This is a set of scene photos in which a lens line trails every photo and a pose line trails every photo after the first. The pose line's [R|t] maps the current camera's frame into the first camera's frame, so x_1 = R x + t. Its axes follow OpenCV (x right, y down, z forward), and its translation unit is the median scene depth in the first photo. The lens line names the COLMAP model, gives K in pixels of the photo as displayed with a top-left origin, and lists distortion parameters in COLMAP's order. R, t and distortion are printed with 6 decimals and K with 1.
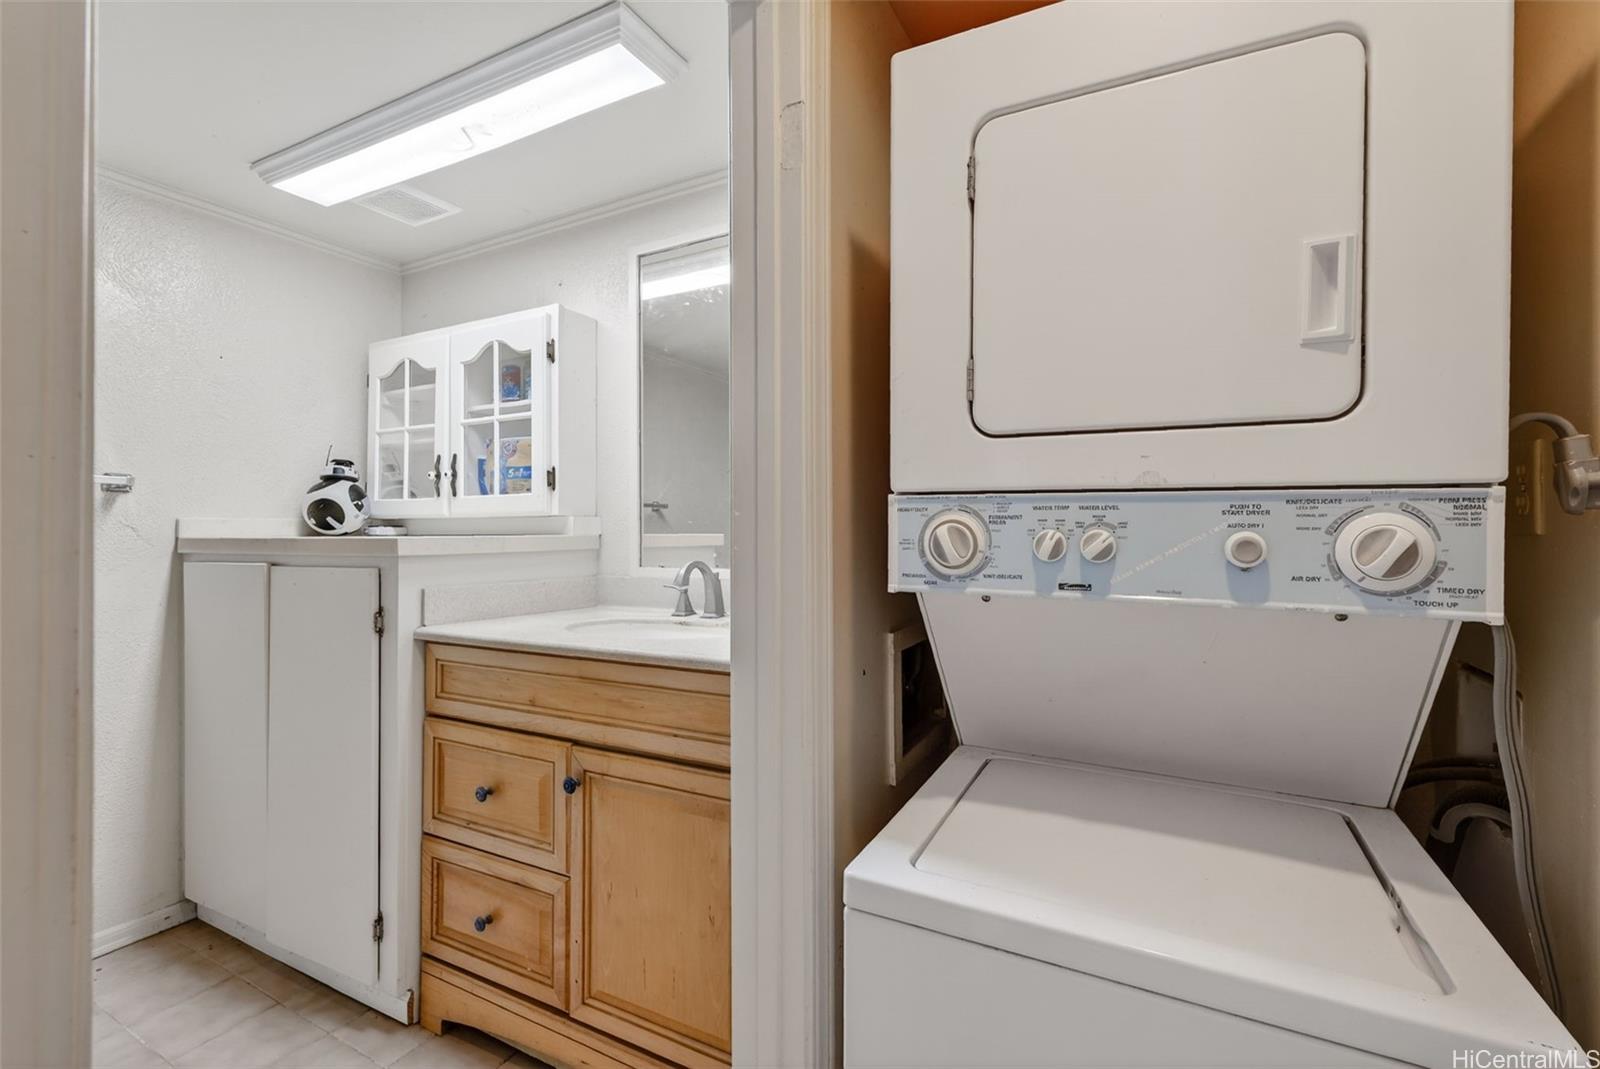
lens RADIAL K [[707.1, 0, 805.0], [0, 707.1, 530.0], [0, 0, 1]] dist [0.001189, -0.000127]
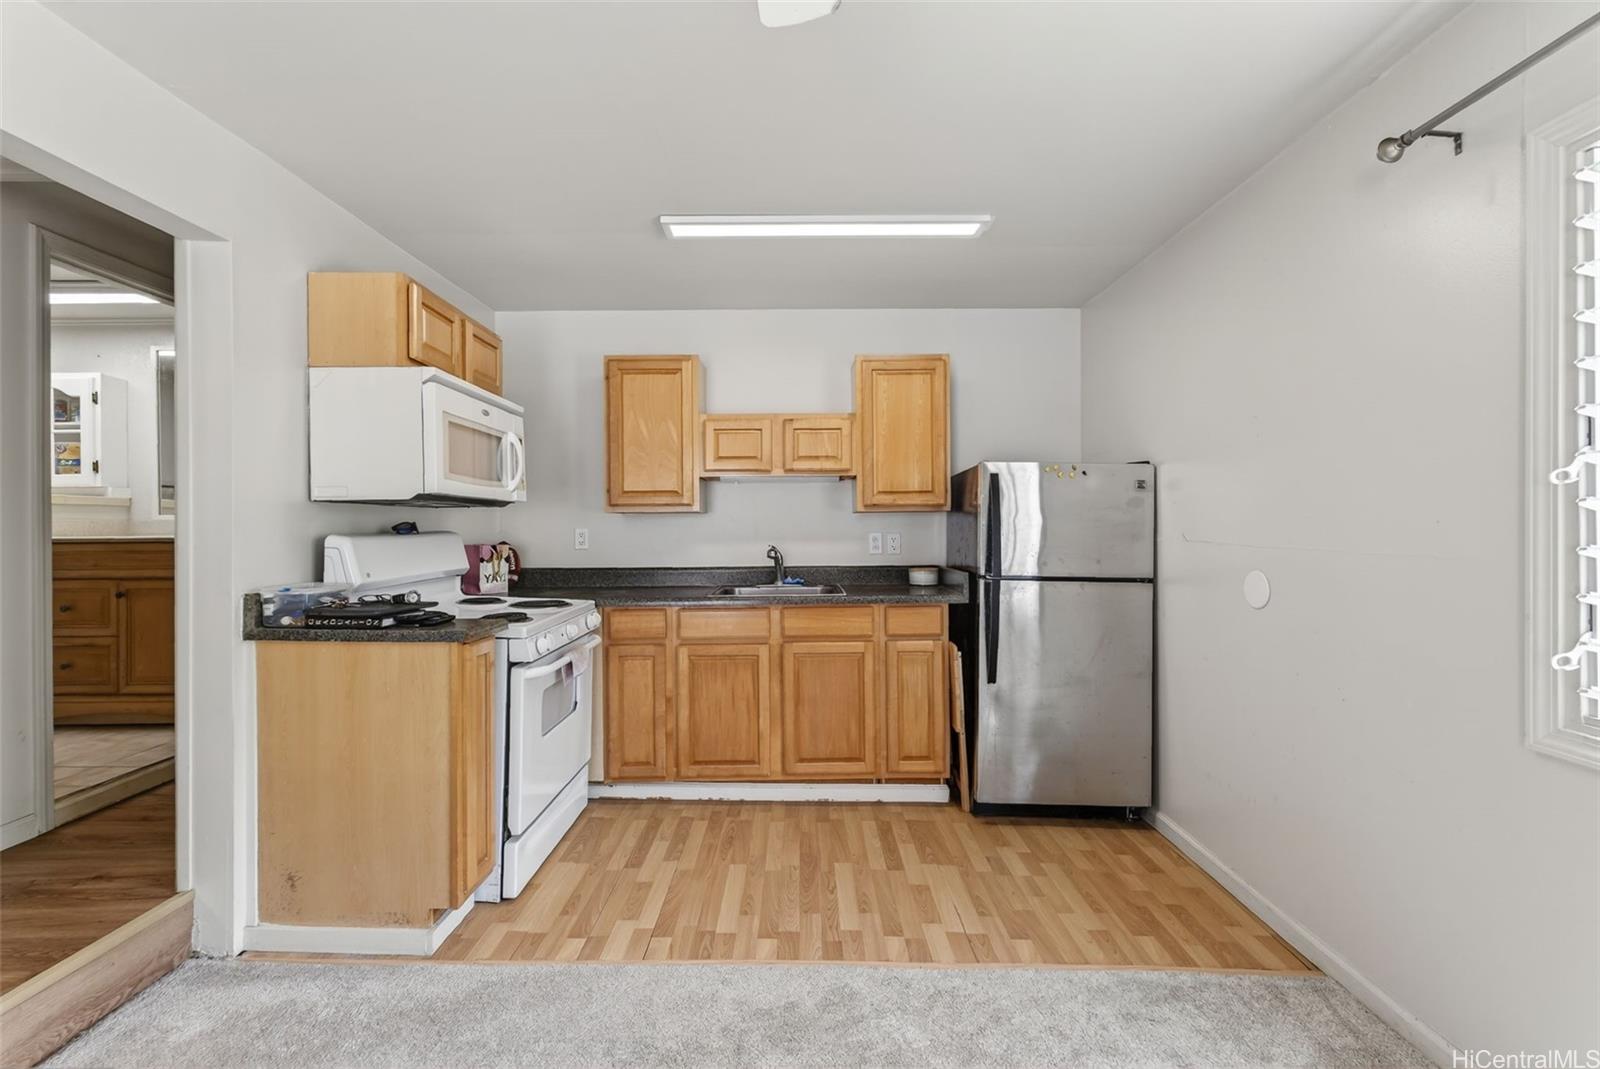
lens RADIAL K [[707.1, 0, 802.9], [0, 707.1, 530.4], [0, 0, 1]] dist [0.001189, -0.000127]
pose [[0.878574, -0.004352, 0.477586, 0.382255], [0.003946, 0.999990, 0.001853, 0.098454], [-0.477590, 0.000256, 0.878583, -1.512767]]
